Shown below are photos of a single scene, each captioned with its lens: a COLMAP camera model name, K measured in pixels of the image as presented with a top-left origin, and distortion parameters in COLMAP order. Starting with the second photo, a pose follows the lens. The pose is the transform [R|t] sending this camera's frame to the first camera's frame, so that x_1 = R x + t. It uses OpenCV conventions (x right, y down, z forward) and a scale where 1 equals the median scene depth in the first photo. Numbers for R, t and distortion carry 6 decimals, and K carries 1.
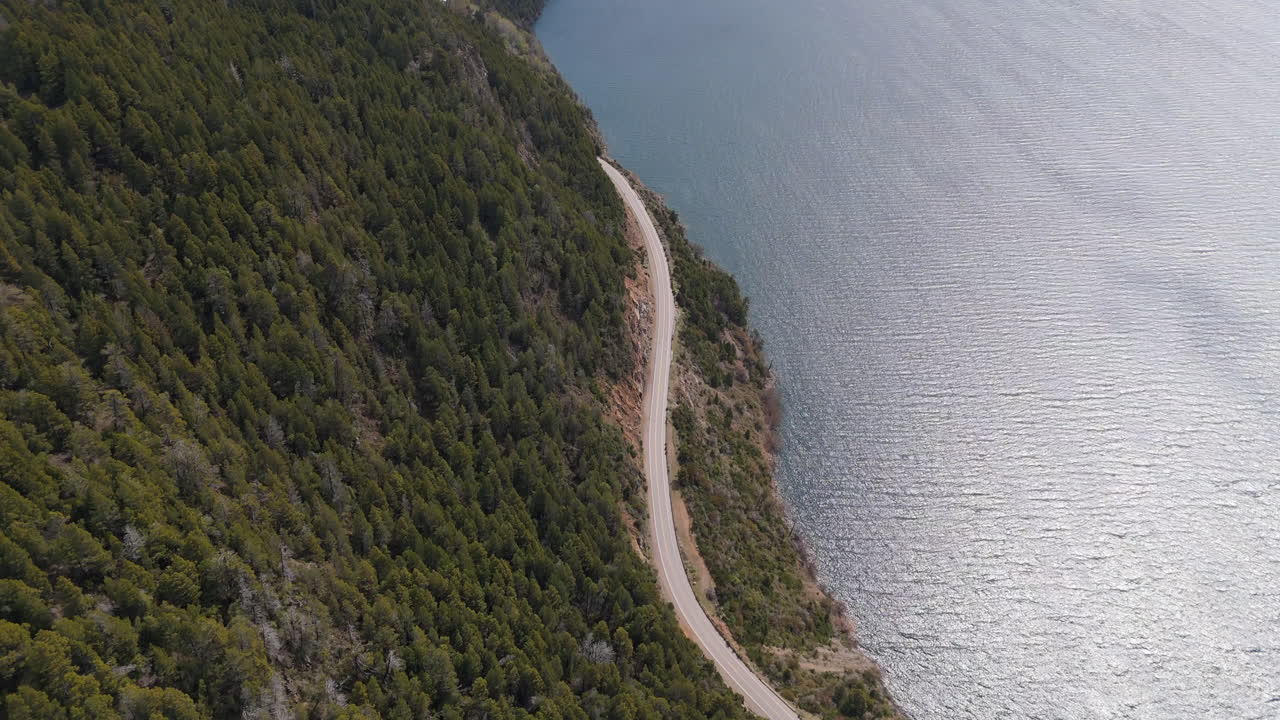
lens RADIAL K [[901.5, 0, 640.4], [0, 901.5, 359.1], [0, 0, 1]] dist [0.048593, 0.000440]
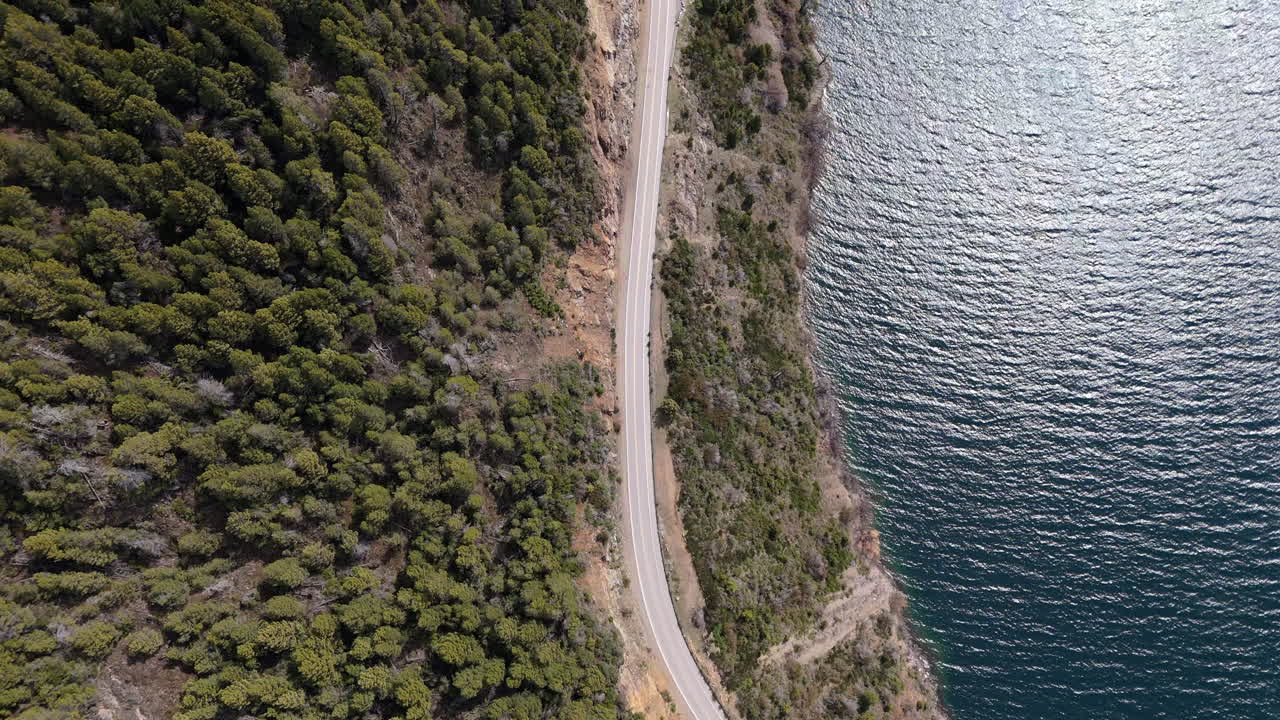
lens RADIAL K [[901.5, 0, 638.6], [0, 901.5, 360.1], [0, 0, 1]] dist [0.048593, 0.000440]
pose [[0.999861, 0.014774, -0.007751, 0.026795], [-0.005980, 0.751055, 0.660212, -0.359840], [0.015575, -0.660074, 0.751039, 0.497404]]
